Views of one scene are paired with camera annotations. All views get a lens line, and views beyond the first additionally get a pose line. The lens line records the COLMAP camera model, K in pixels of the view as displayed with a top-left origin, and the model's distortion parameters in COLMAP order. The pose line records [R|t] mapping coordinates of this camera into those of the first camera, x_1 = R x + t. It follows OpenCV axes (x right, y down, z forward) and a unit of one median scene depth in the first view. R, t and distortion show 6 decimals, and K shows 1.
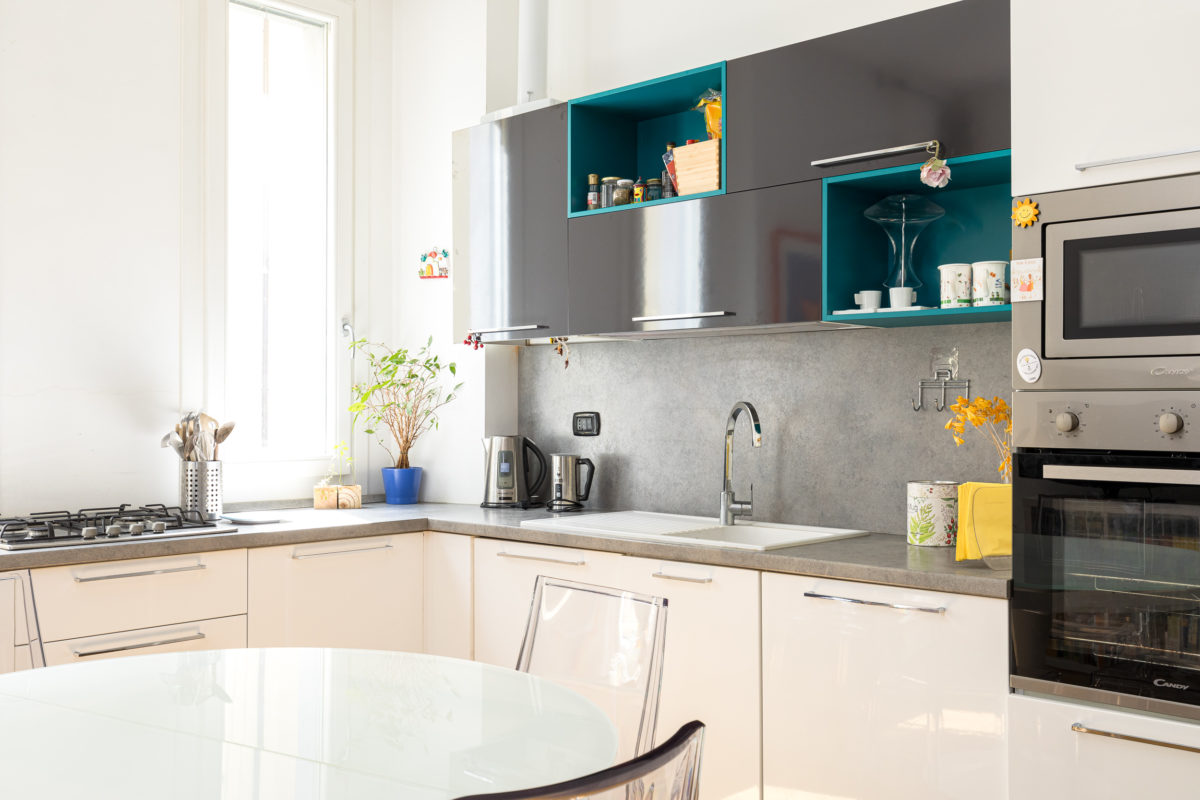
lens RADIAL K [[1163.4, 0, 589.5], [0, 1163.4, 398.7], [0, 0, 1]] dist [0.003878, 0.000000]
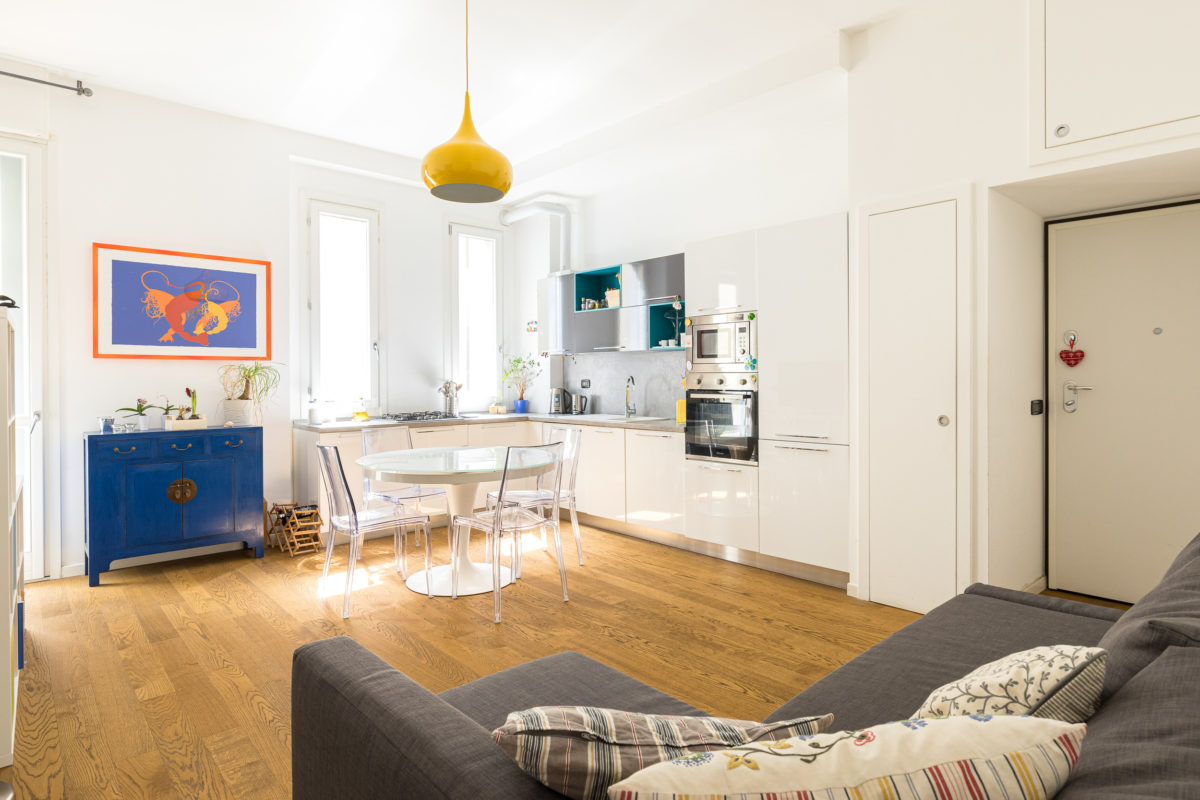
lens RADIAL K [[661.5, 0, 612.9], [0, 661.5, 376.8], [0, 0, 1]] dist [-0.002816, -0.000563]
pose [[0.998541, -0.006647, -0.053596, 0.165593], [0.007062, 0.999947, 0.007558, -0.007363], [0.053543, -0.007925, 0.998534, -0.652834]]
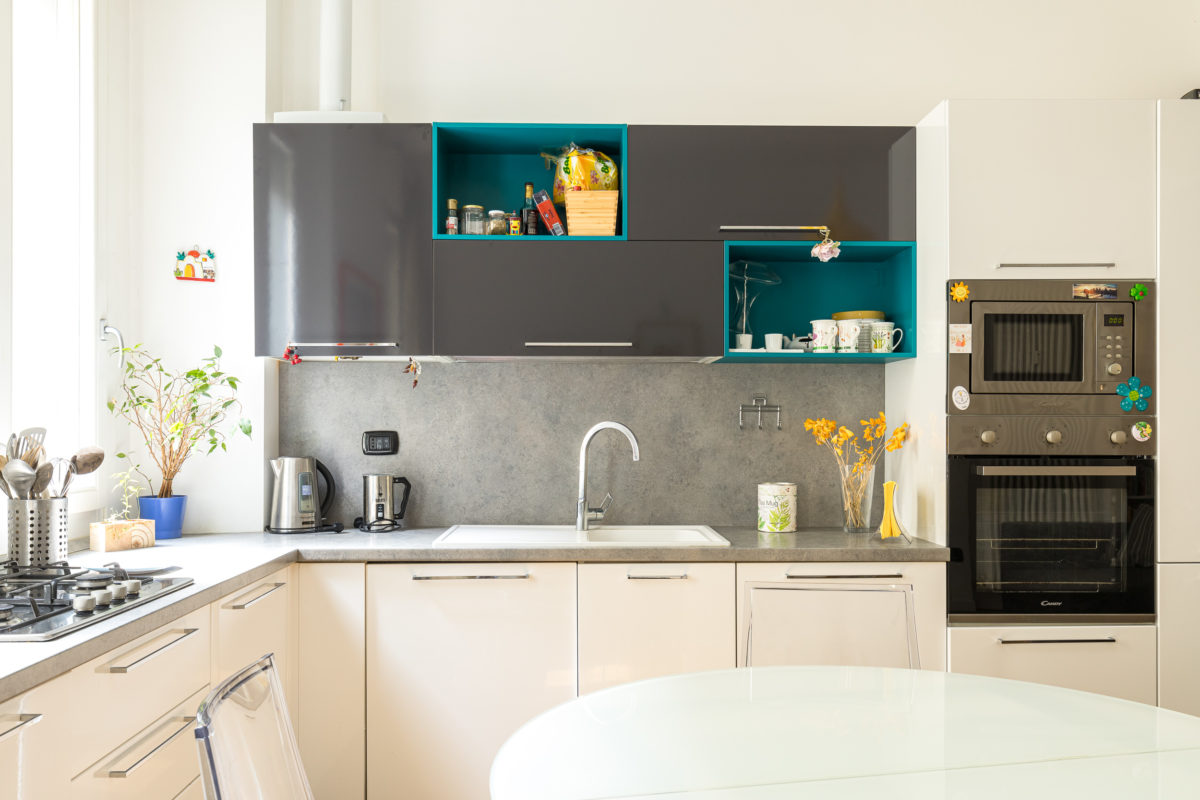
lens RADIAL K [[992.8, 0, 592.8], [0, 992.8, 423.0], [0, 0, 1]] dist [0.004554, -0.007062]
pose [[0.708590, 0.001773, 0.705618, -0.532348], [-0.005764, 0.999978, 0.003277, 0.000791], [-0.705597, -0.006389, 0.708585, 0.293305]]
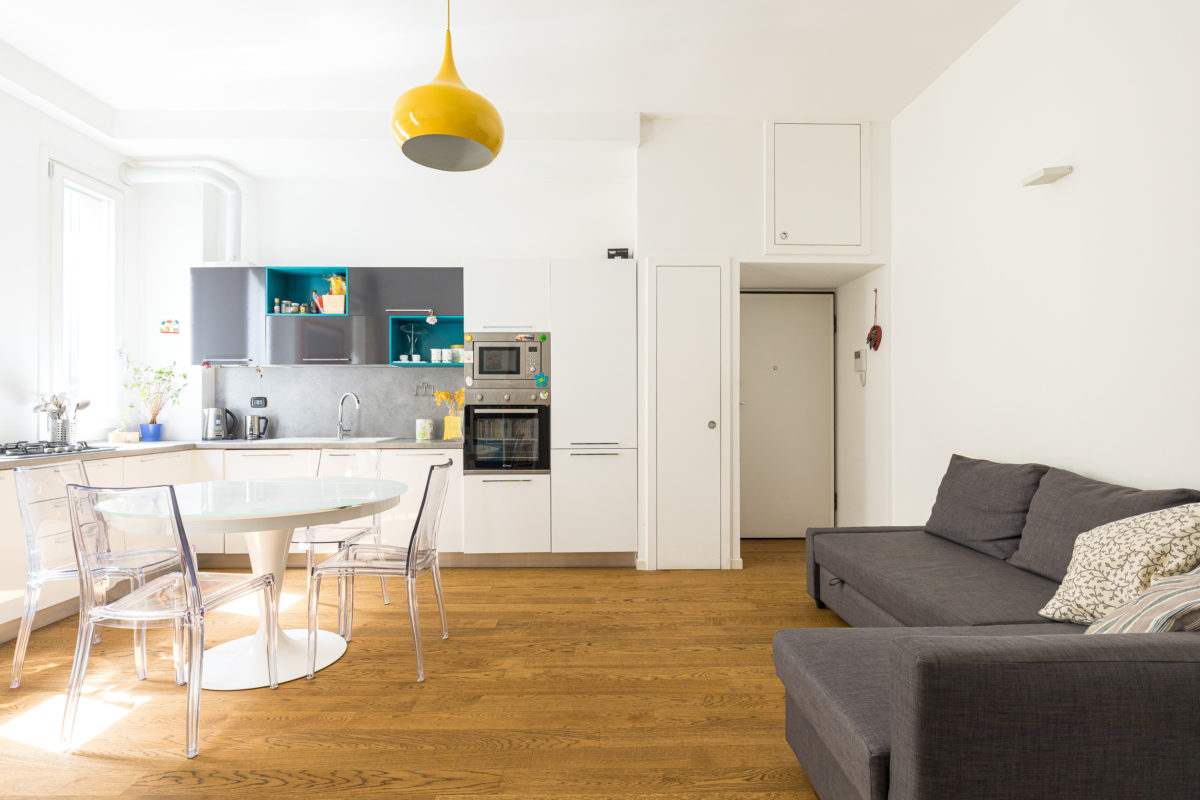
lens RADIAL K [[597.5, 0, 602.7], [0, 597.5, 402.5], [0, 0, 1]] dist [-0.009890, 0.001975]
pose [[0.707120, 0.001912, 0.707091, -0.399337], [-0.002957, 0.999996, 0.000253, 0.022058], [-0.707088, -0.002270, 0.707122, -0.364744]]
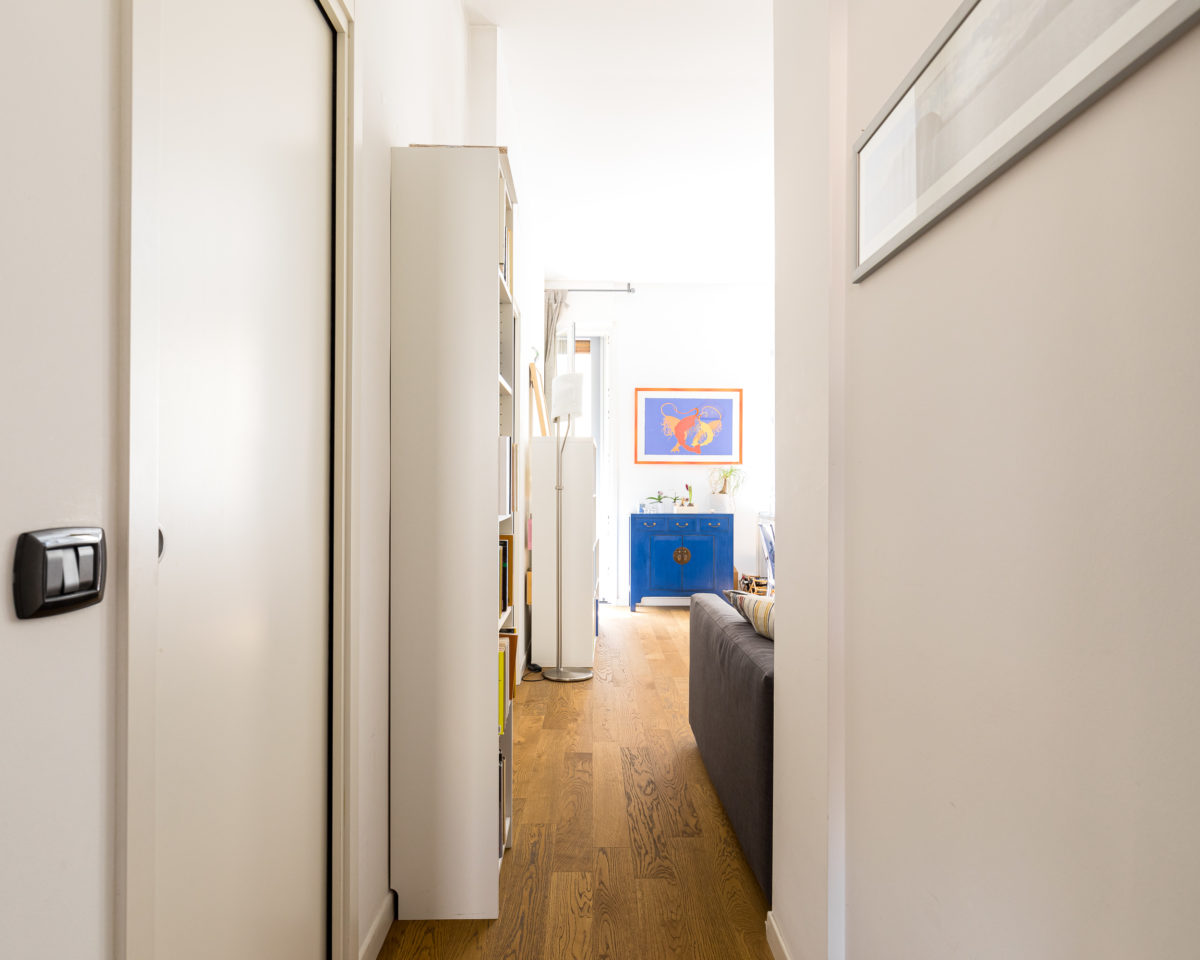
lens RADIAL K [[758.1, 0, 601.7], [0, 758.1, 473.0], [0, 0, 1]] dist [-0.003099, -0.000264]
pose [[0.709974, -0.010531, -0.704150, 0.562640], [0.000488, 0.999895, -0.014461, 0.016530], [0.704228, 0.009923, 0.709904, -1.049379]]
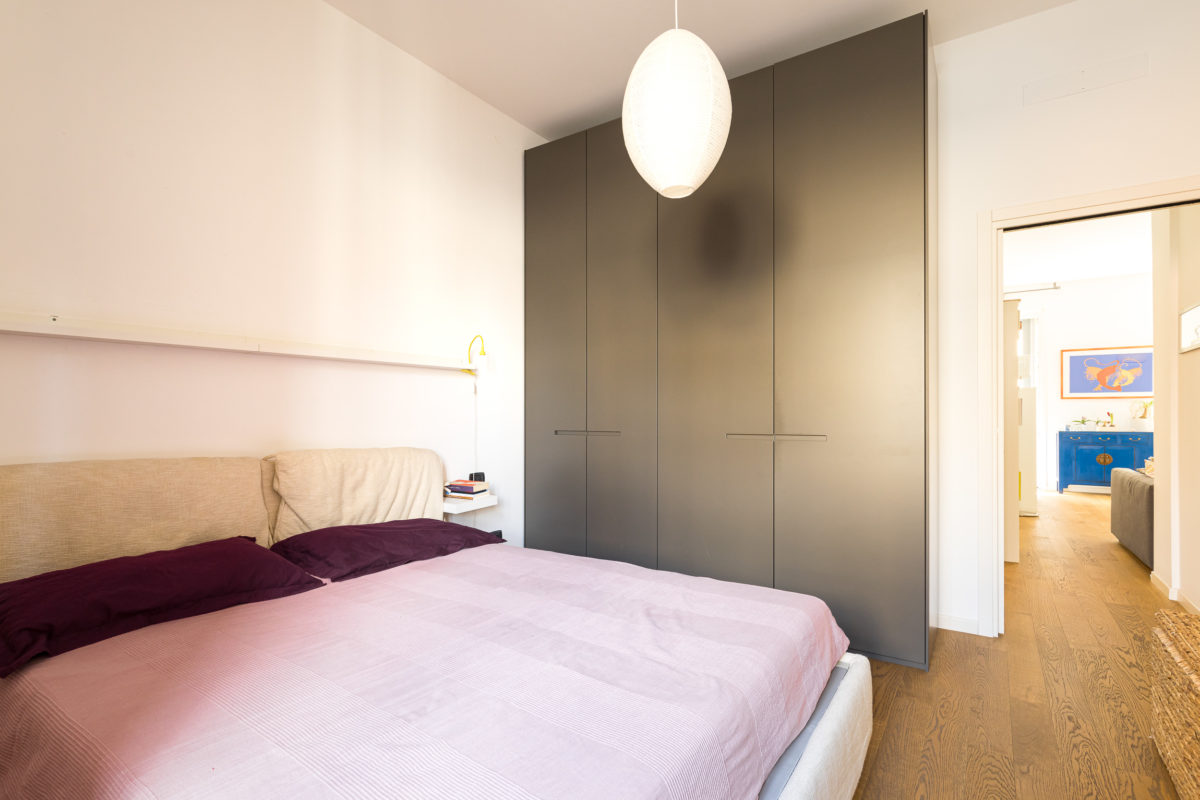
lens RADIAL K [[568.3, 0, 548.5], [0, 568.3, 411.2], [0, 0, 1]] dist [0.009137, -0.001779]
pose [[0.125158, -0.006319, -0.992117, 1.298577], [0.006464, 0.999964, -0.005554, 0.011519], [0.992116, -0.005718, 0.125195, -1.972175]]
